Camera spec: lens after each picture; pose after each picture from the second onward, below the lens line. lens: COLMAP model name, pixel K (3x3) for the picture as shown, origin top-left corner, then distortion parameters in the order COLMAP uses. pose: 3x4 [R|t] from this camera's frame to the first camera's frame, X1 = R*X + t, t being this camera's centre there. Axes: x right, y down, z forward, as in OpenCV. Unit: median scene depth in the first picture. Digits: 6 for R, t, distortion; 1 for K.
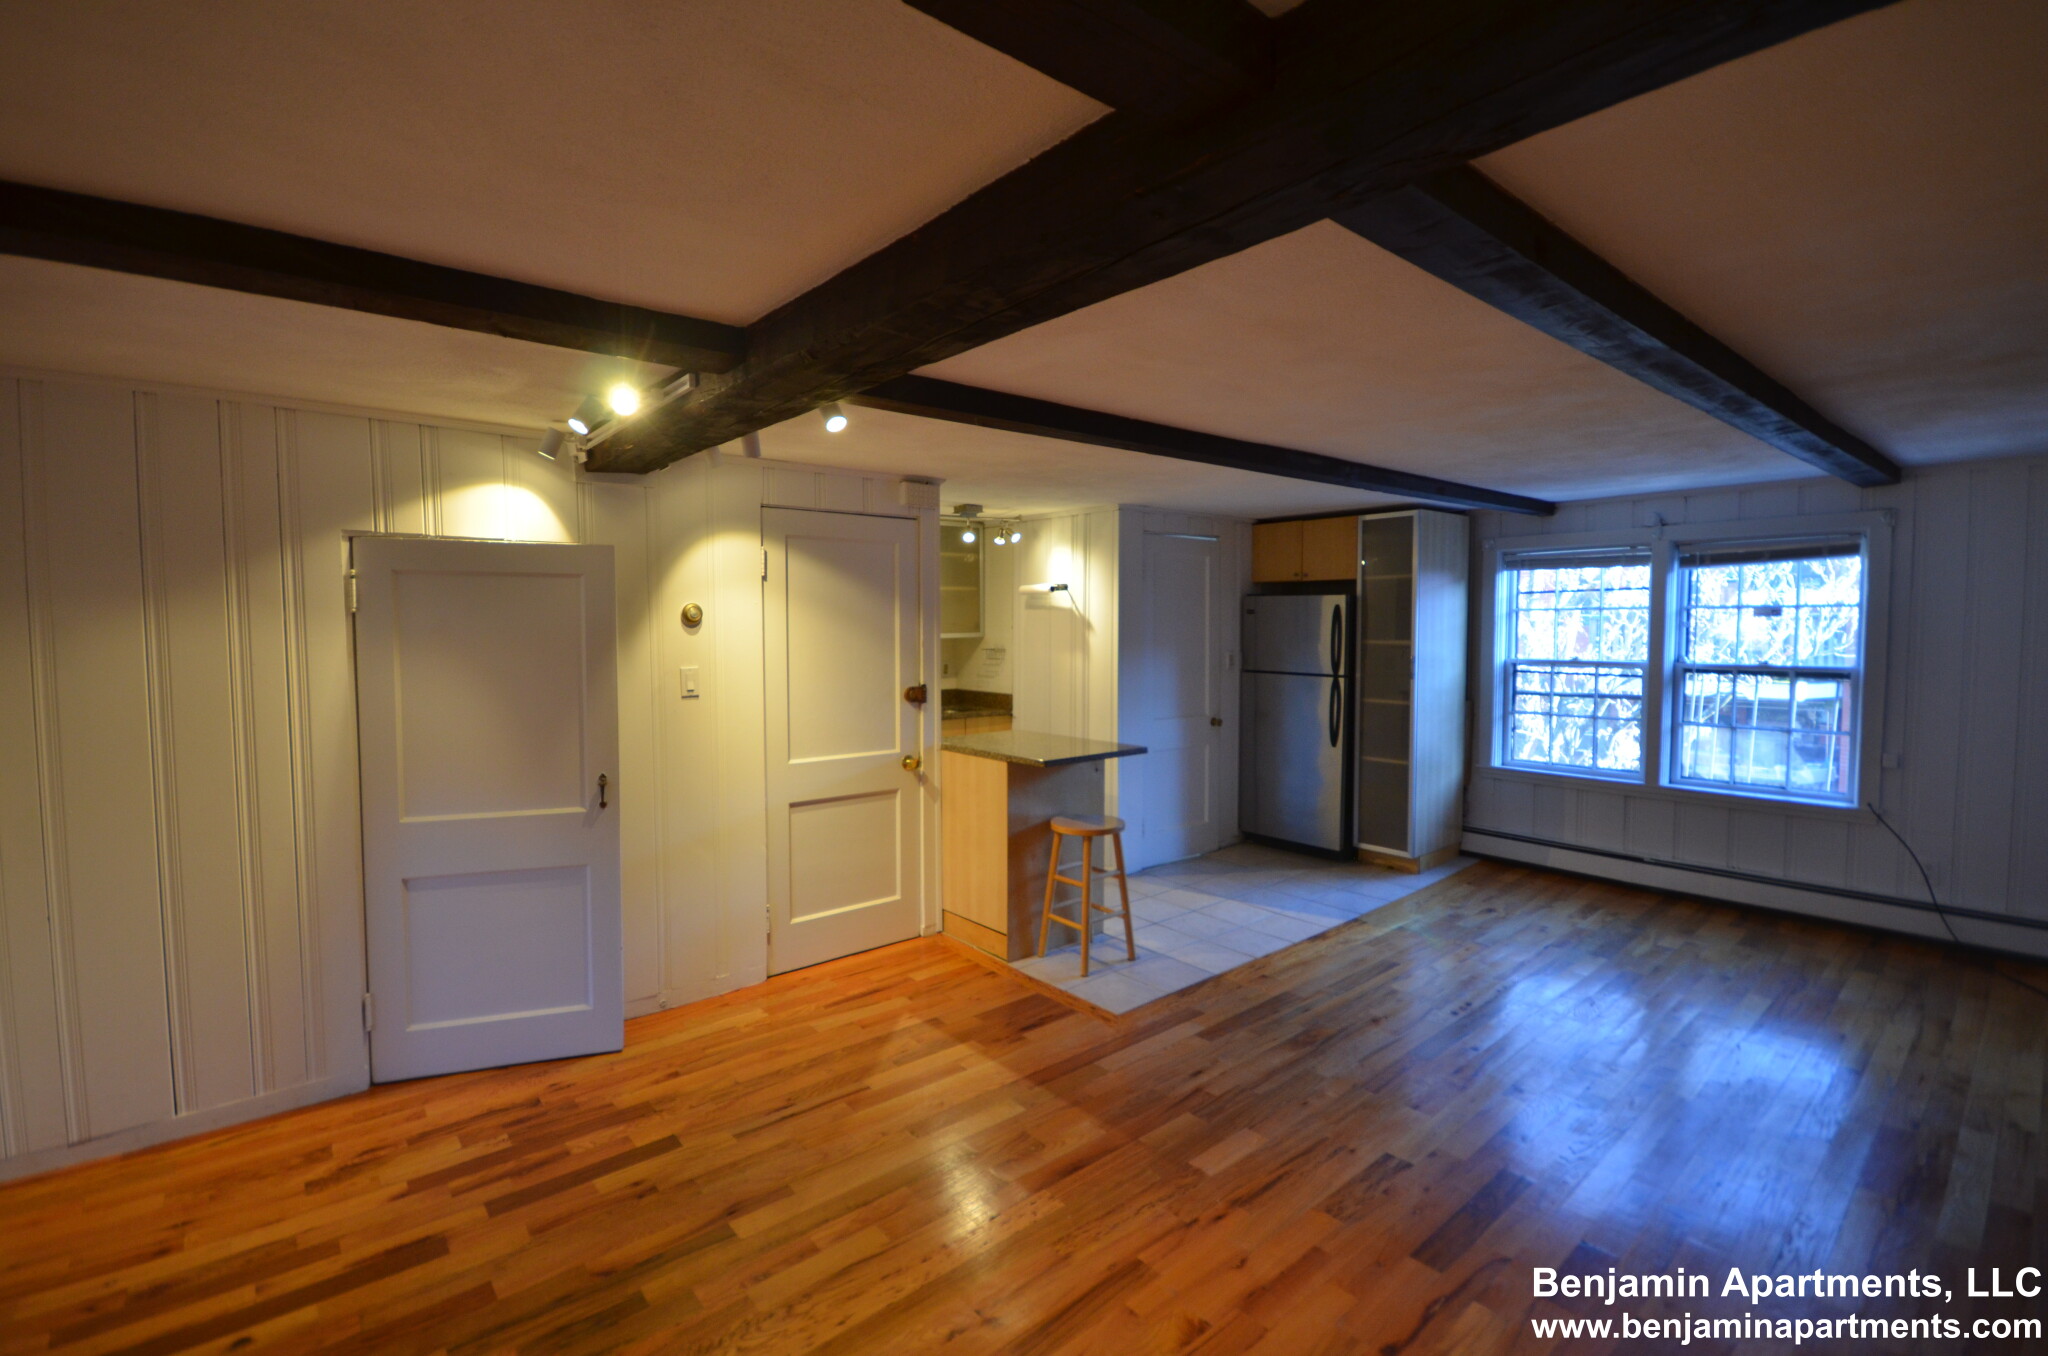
lens RADIAL K [[900.1, 0, 1034.1], [0, 900.1, 665.4], [0, 0, 1]] dist [0.008672, -0.008093]
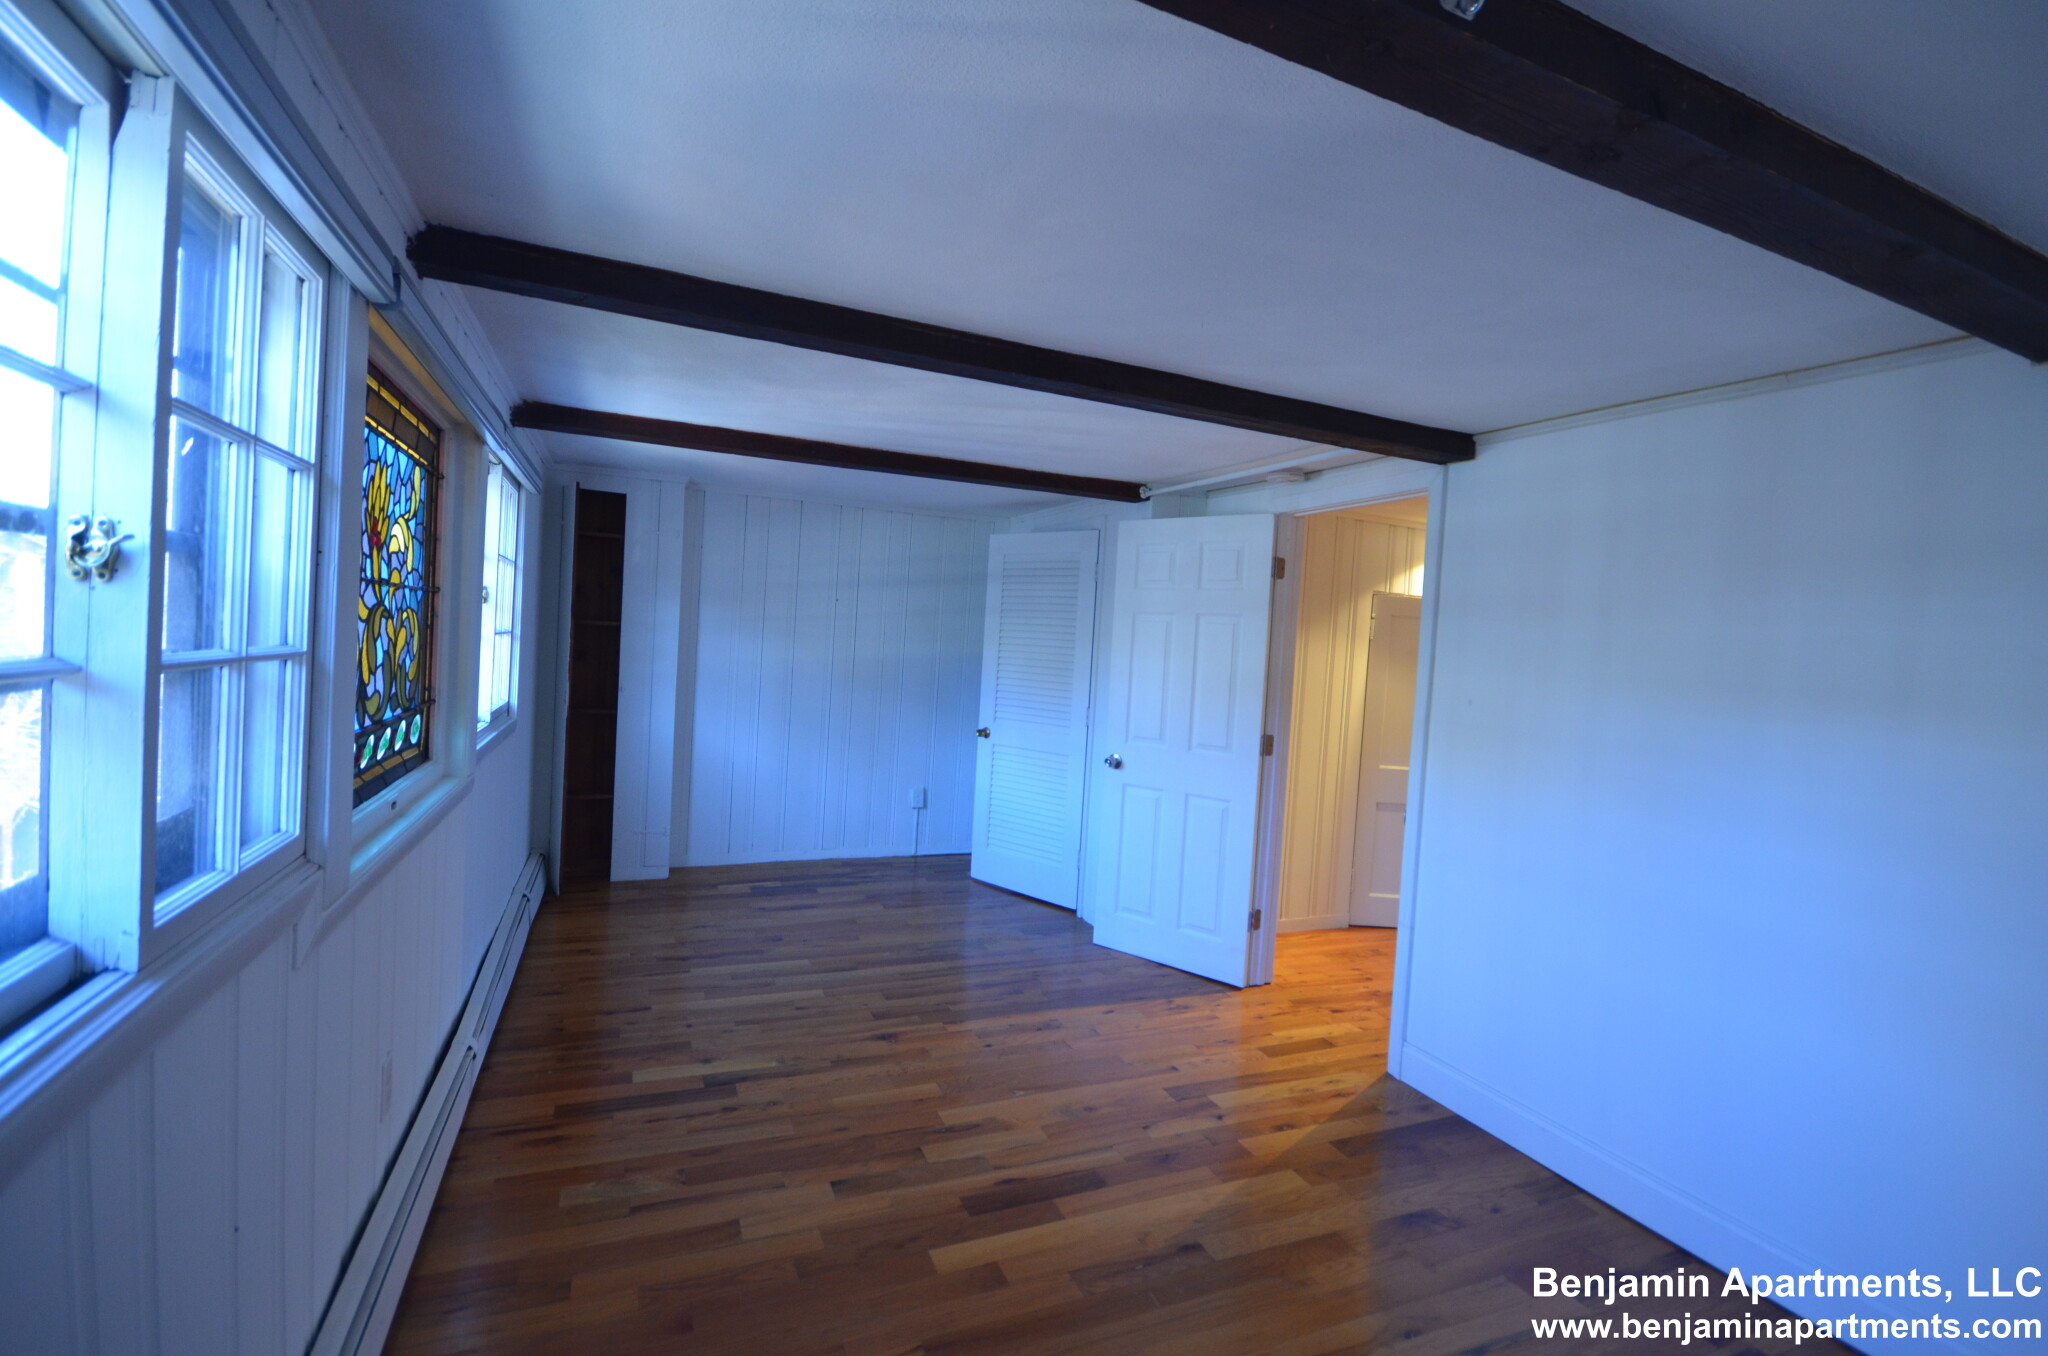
lens RADIAL K [[900.1, 0, 1022.5], [0, 900.1, 671.5], [0, 0, 1]] dist [0.008672, -0.008093]
pose [[0.951447, 0.070496, -0.299632, -0.696631], [-0.076516, 0.997033, -0.008390, 0.051056], [0.298152, 0.030909, 0.954018, -0.638166]]
